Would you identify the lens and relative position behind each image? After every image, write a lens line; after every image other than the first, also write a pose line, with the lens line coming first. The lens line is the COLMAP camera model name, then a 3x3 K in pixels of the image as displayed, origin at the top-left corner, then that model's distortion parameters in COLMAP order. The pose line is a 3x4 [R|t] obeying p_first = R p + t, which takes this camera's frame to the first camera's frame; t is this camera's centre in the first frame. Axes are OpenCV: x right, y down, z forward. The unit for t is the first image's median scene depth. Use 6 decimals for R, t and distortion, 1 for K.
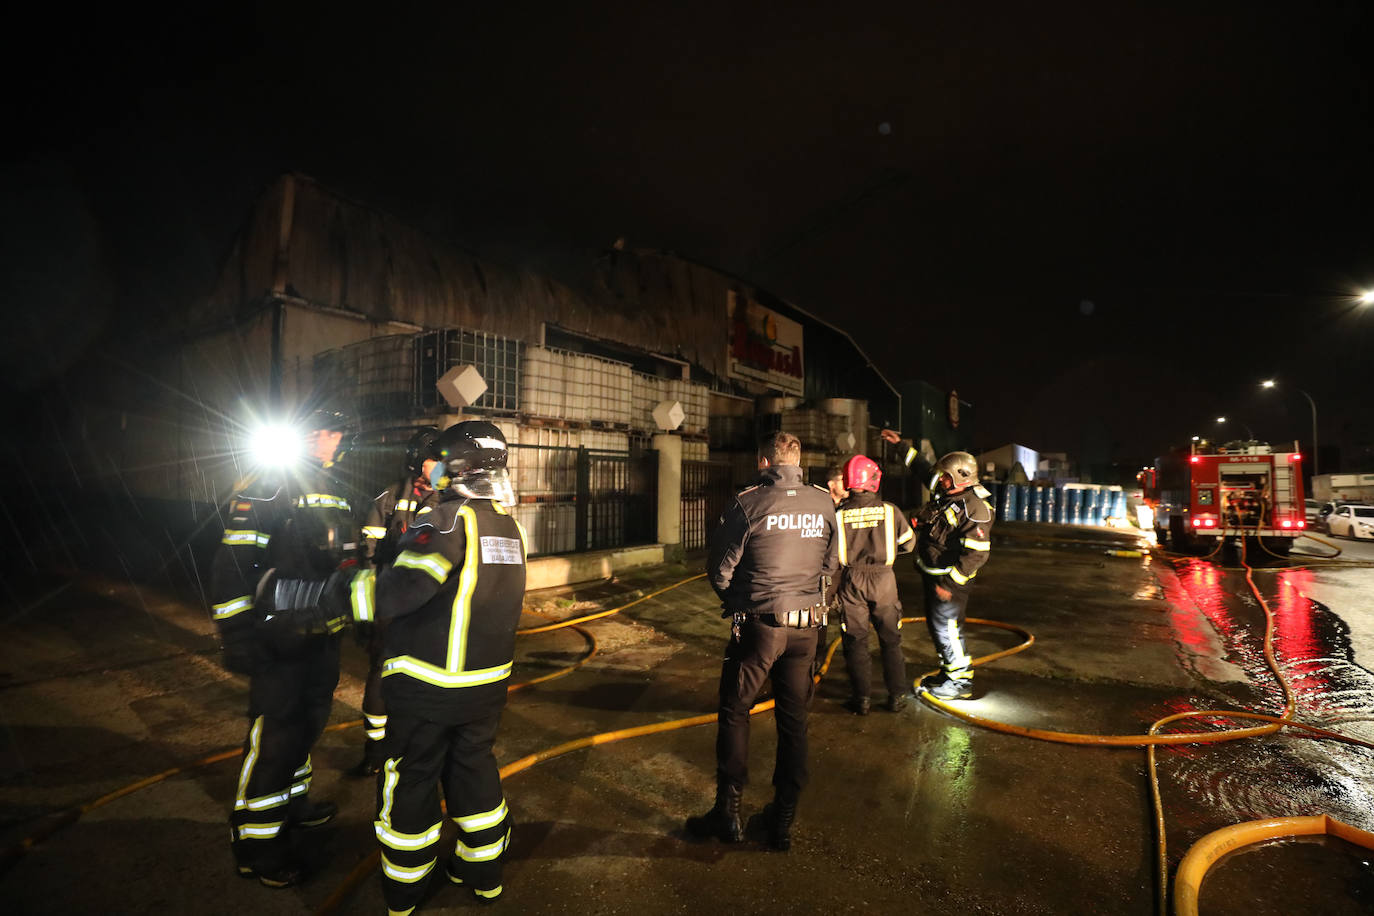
lens RADIAL K [[628.3, 0, 687.0], [0, 628.3, 458.0], [0, 0, 1]] dist [-0.040609, 0.011161]
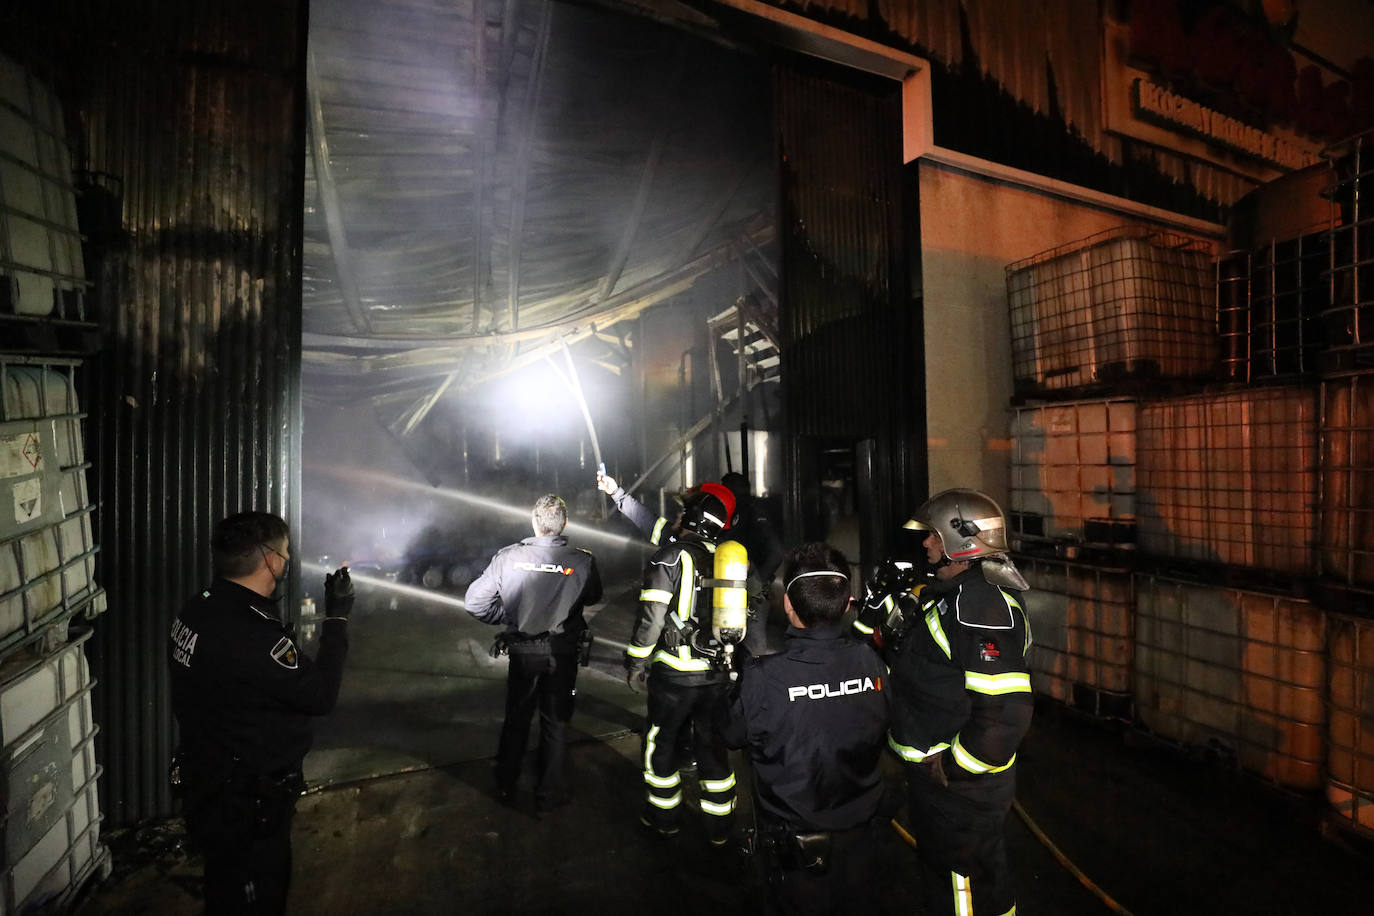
lens RADIAL K [[627.2, 0, 687.0], [0, 627.2, 458.0], [0, 0, 1]] dist [-0.041662, 0.011655]
pose [[0.857686, -0.029501, -0.513327, 0.050208], [0.041177, 0.999087, 0.011381, 0.002278], [0.512523, -0.030898, 0.858118, 0.868613]]
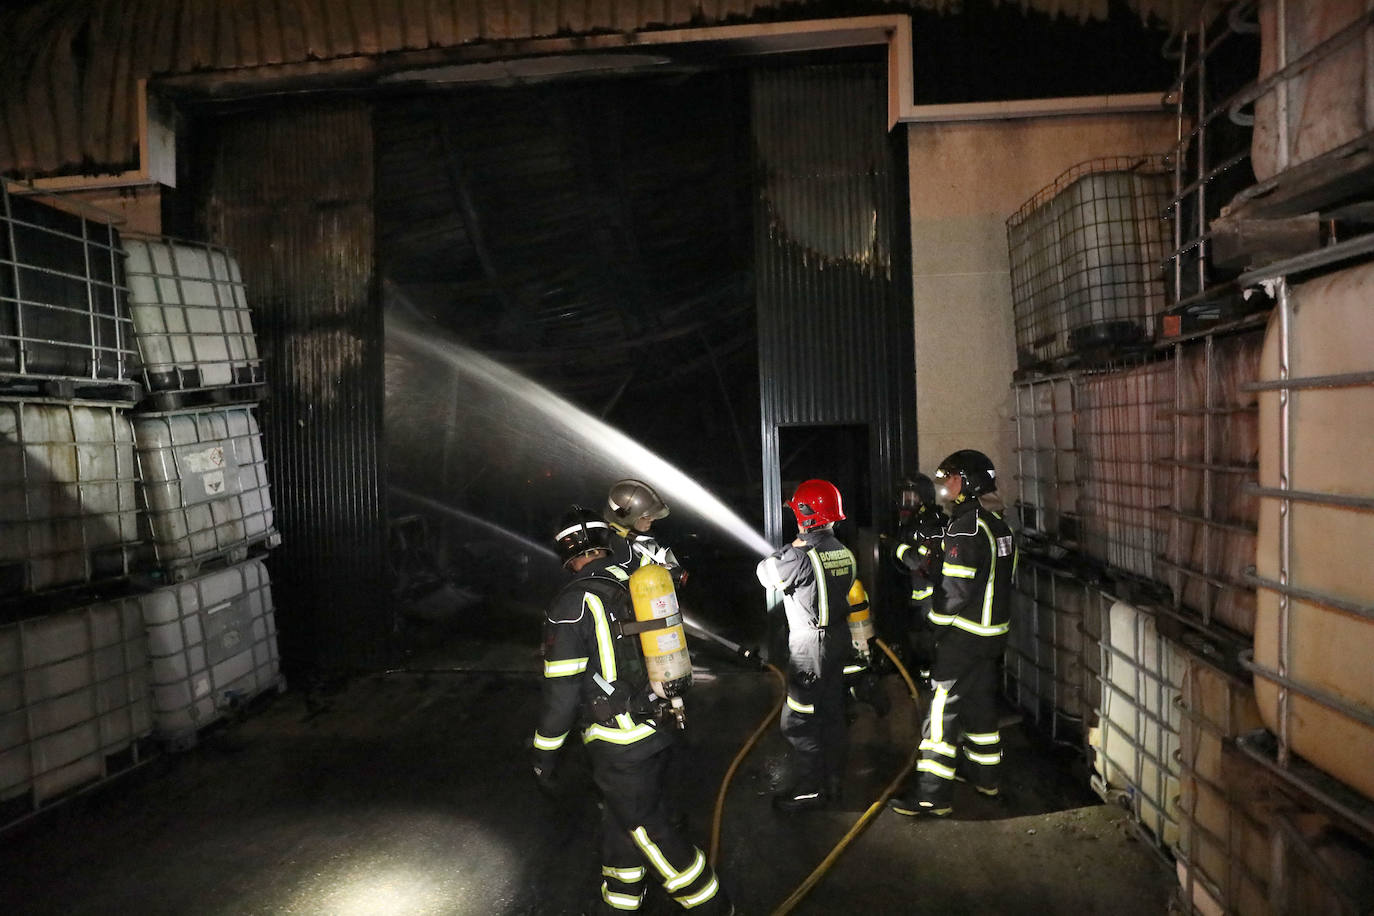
lens RADIAL K [[628.3, 0, 687.0], [0, 628.3, 458.0], [0, 0, 1]] dist [-0.040609, 0.011161]
pose [[0.509259, -0.011532, -0.860536, 0.185986], [0.066336, 0.997461, 0.025890, 0.003226], [0.858053, -0.070269, 0.508732, 0.949819]]
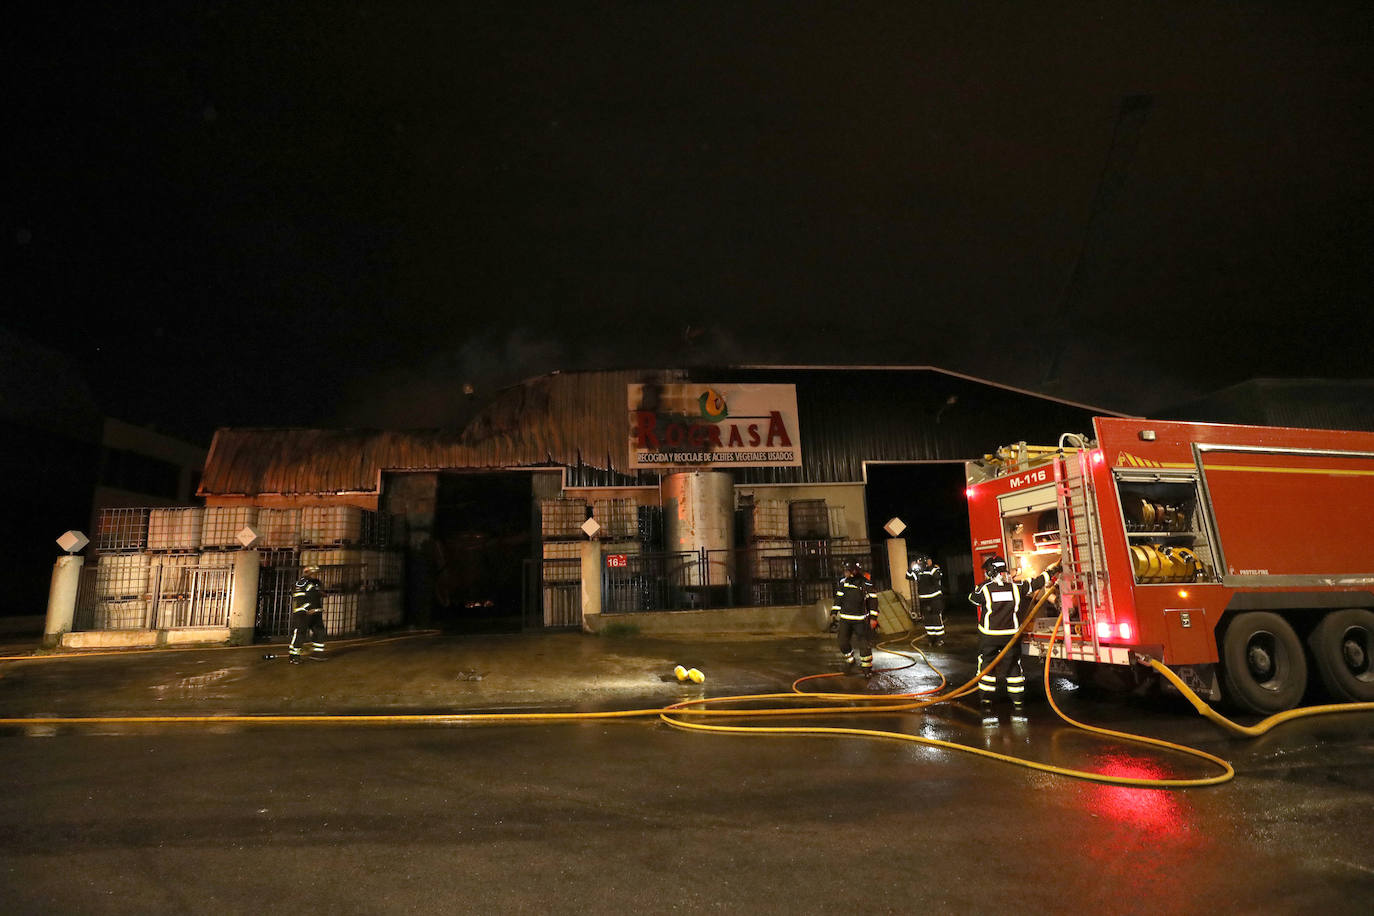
lens RADIAL K [[628.3, 0, 687.0], [0, 628.3, 458.0], [0, 0, 1]] dist [-0.040609, 0.011161]
pose [[0.658022, -0.181568, -0.730780, 1.105153], [0.068975, 0.980947, -0.181617, 0.052854], [0.749833, 0.069102, 0.658009, 0.528360]]
